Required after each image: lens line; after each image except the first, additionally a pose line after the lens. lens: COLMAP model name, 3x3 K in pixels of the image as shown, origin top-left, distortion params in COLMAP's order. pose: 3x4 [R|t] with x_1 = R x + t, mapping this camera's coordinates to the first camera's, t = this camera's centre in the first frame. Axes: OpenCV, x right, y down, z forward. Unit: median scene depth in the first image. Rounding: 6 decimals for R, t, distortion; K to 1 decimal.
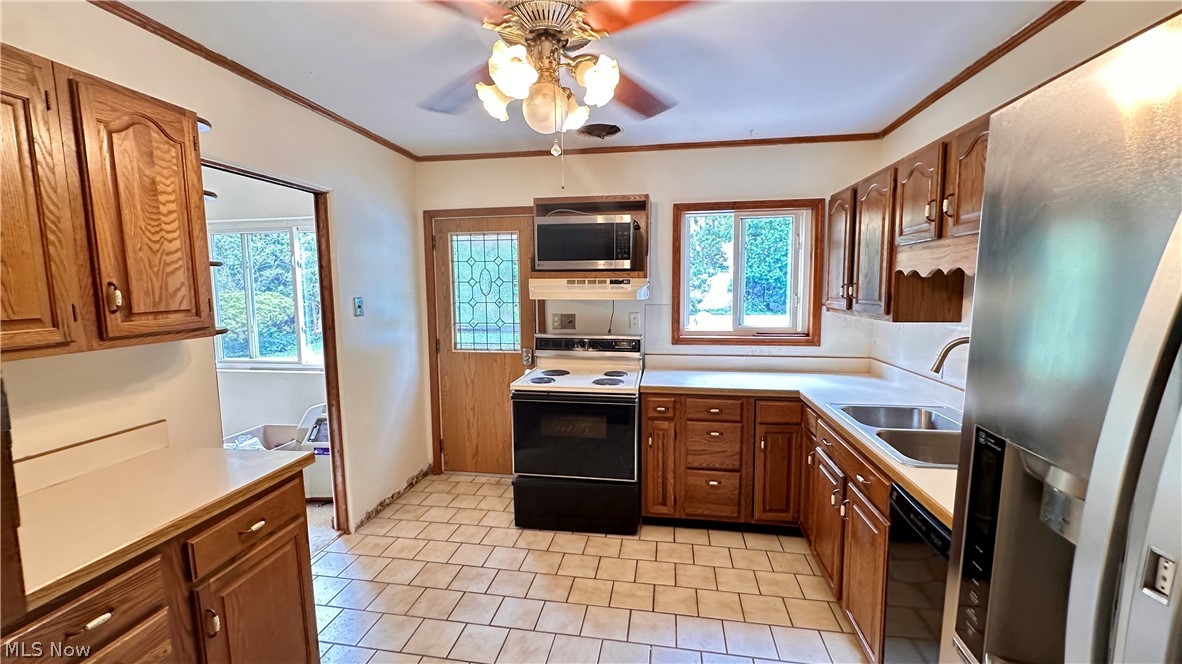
lens RADIAL K [[471.7, 0, 589.9], [0, 471.7, 332.5], [0, 0, 1]] dist [-0.003153, 0.001164]
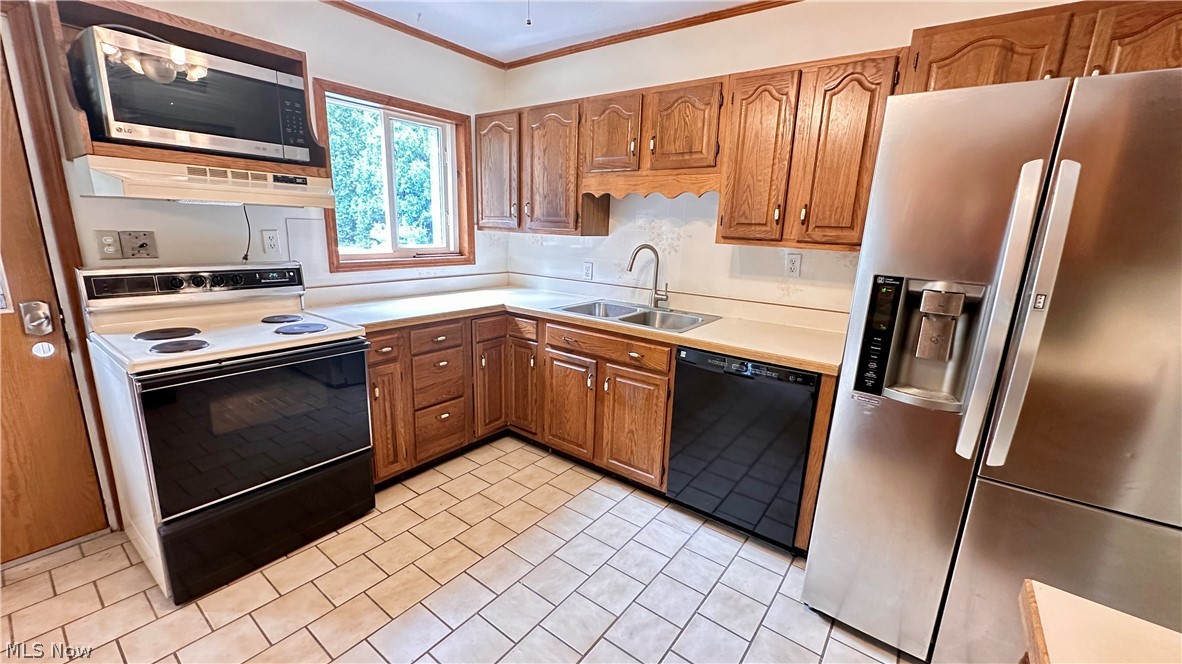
lens RADIAL K [[471.7, 0, 590.5], [0, 471.7, 332.1], [0, 0, 1]] dist [-0.003153, 0.001164]
pose [[0.464220, -0.174310, 0.868398, -0.366791], [0.050968, 0.984076, 0.170284, 0.013490], [-0.884252, -0.034789, 0.465712, 0.308211]]
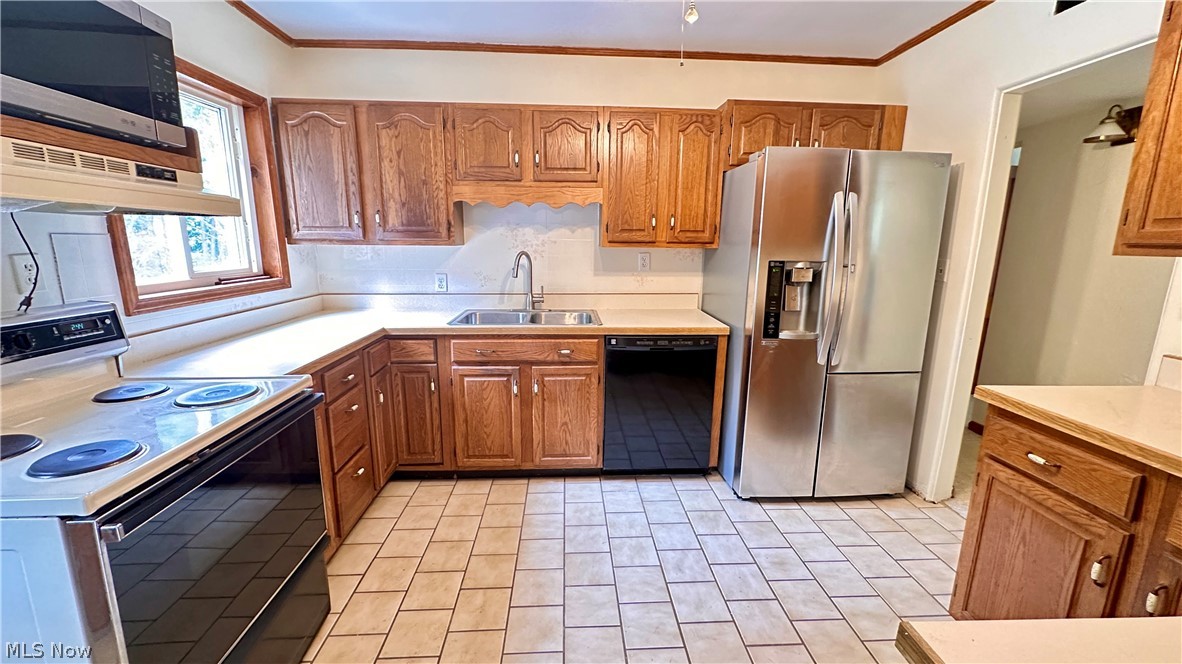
lens RADIAL K [[471.7, 0, 590.1], [0, 471.7, 332.3], [0, 0, 1]] dist [-0.003153, 0.001164]
pose [[-0.215807, -0.182503, 0.959229, -0.478912], [0.091799, 0.974234, 0.206011, -0.017790], [-0.972111, 0.132515, -0.193493, 0.730256]]
